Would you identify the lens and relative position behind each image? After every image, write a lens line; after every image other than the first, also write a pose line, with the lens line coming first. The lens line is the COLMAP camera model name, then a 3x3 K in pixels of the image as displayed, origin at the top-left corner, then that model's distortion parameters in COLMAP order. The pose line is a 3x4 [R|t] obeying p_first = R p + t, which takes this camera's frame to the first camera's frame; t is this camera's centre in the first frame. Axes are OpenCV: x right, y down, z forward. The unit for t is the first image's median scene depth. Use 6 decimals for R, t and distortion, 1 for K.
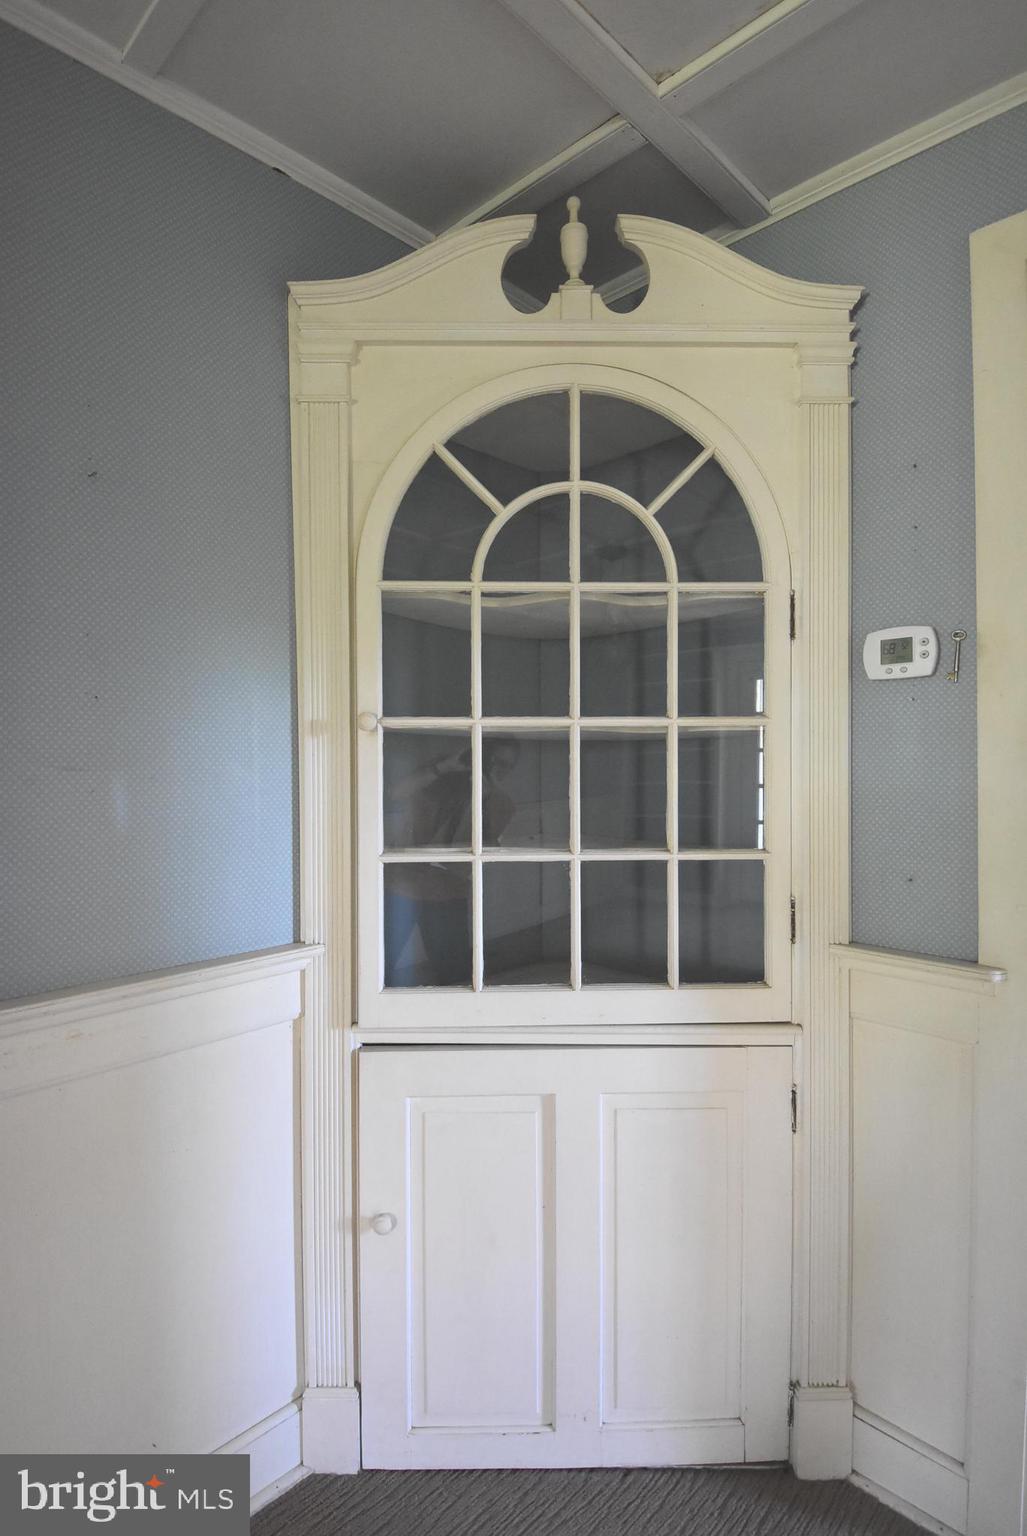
lens RADIAL K [[793.3, 0, 513.5], [0, 793.3, 768.0], [0, 0, 1]] dist [0.000477, -0.000647]
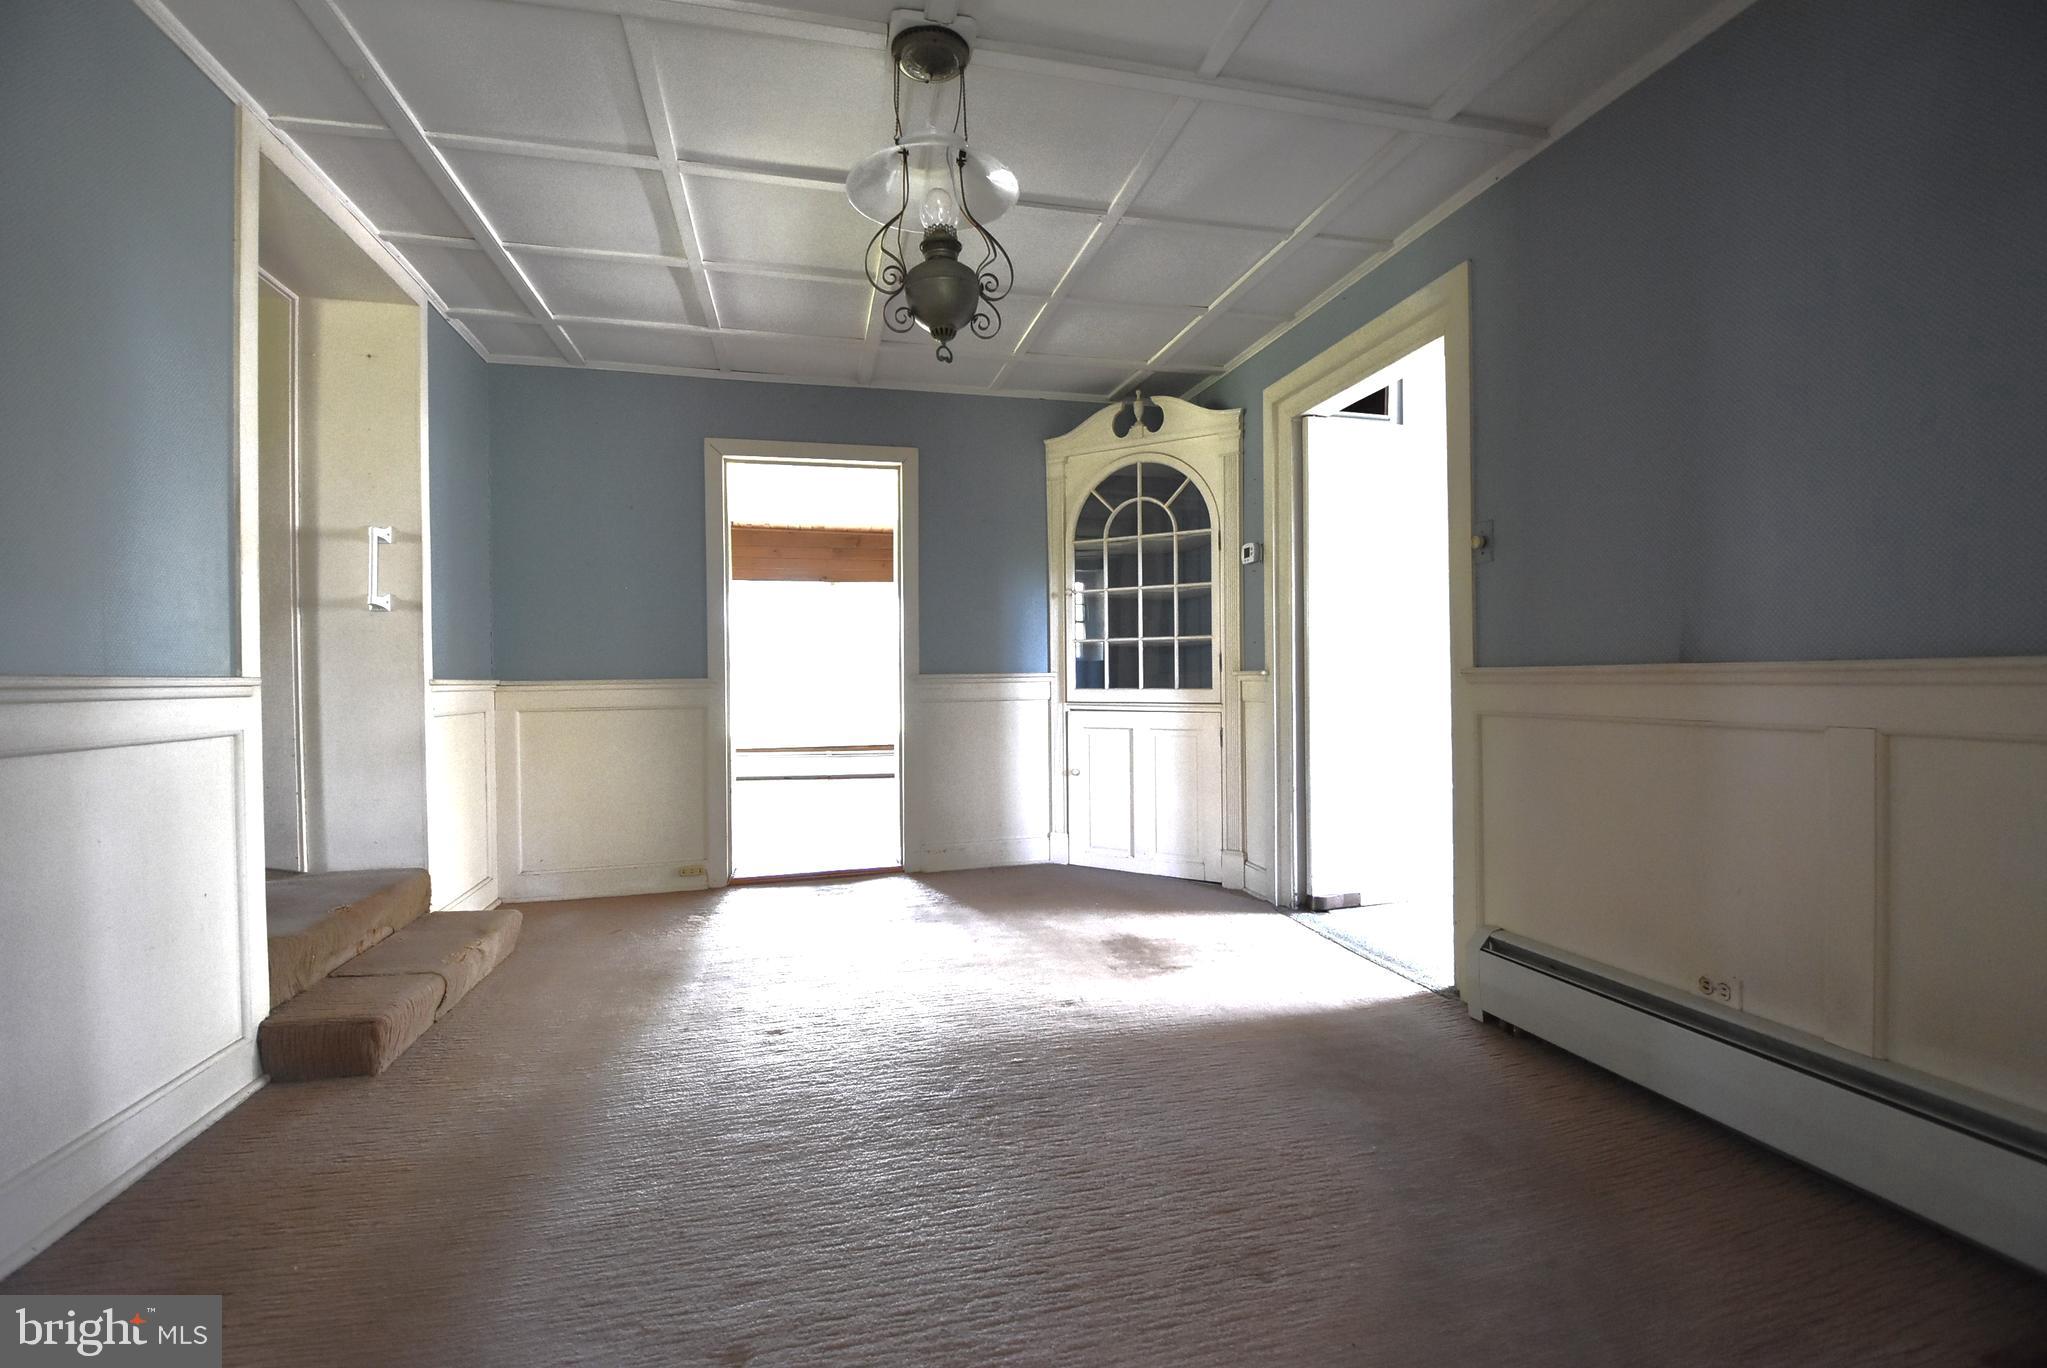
lens RADIAL K [[905.5, 0, 1016.0], [0, 905.5, 689.7], [0, 0, 1]] dist [0.018217, -0.026013]
pose [[0.847467, 0.003030, -0.530840, 1.340080], [0.001439, 0.999967, 0.008005, 0.258410], [0.530846, -0.007548, 0.847434, -1.794751]]
